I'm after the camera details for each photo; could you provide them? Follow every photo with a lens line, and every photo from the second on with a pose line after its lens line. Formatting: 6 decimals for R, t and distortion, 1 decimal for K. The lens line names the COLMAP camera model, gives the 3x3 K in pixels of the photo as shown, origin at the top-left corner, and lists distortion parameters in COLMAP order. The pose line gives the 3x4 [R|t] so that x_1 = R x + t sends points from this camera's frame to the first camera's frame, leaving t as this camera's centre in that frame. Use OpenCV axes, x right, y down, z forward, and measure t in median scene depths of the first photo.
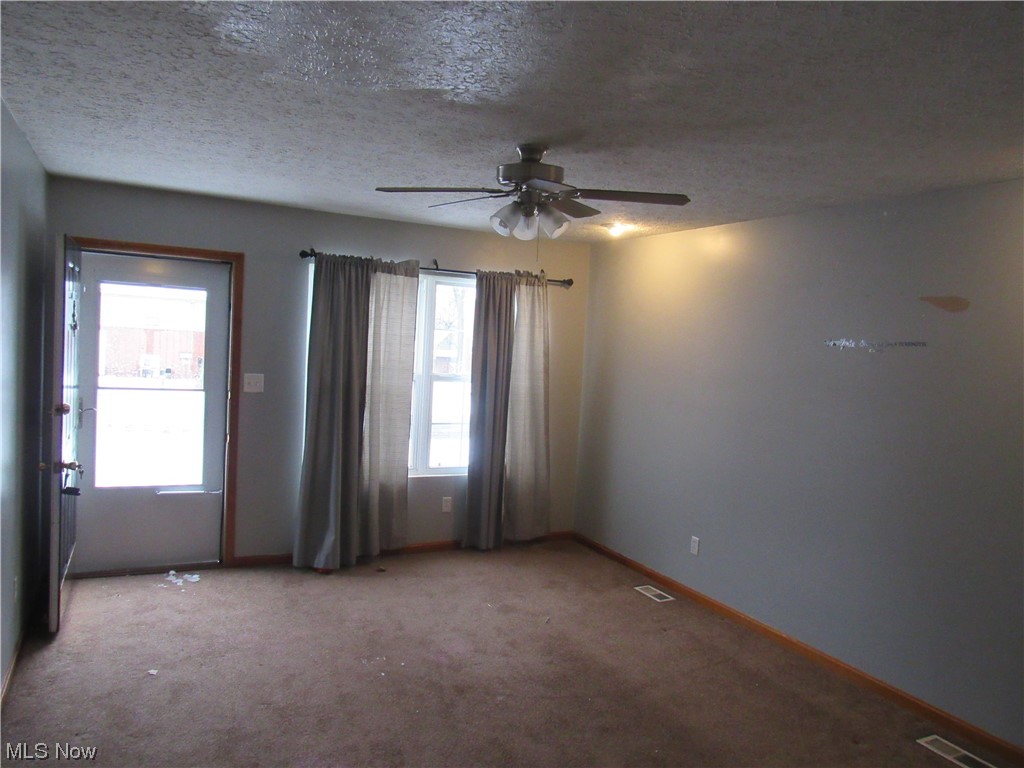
lens RADIAL K [[729.5, 0, 512.0], [0, 729.5, 384.0], [0, 0, 1]] dist [-0.086126, 0.054315]
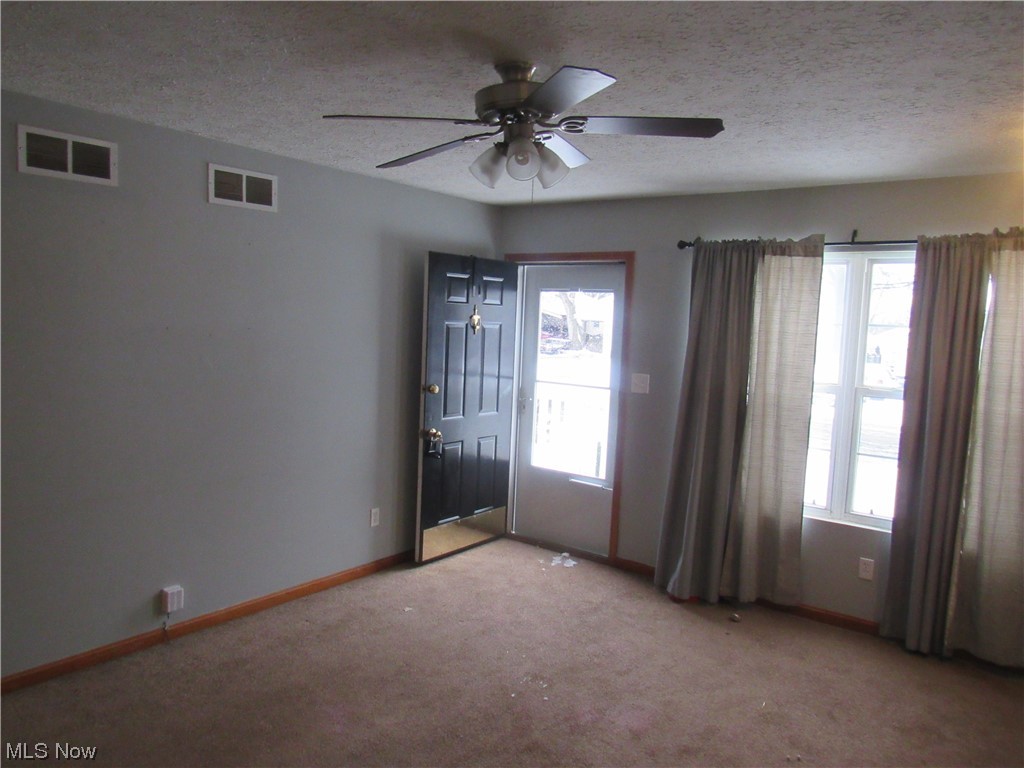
lens RADIAL K [[729.5, 0, 512.0], [0, 729.5, 384.0], [0, 0, 1]] dist [-0.086126, 0.054315]
pose [[0.416009, 0.037293, -0.908595, 0.439902], [-0.069484, 0.997541, 0.009129, 0.002234], [0.906702, 0.059335, 0.417578, 0.415878]]
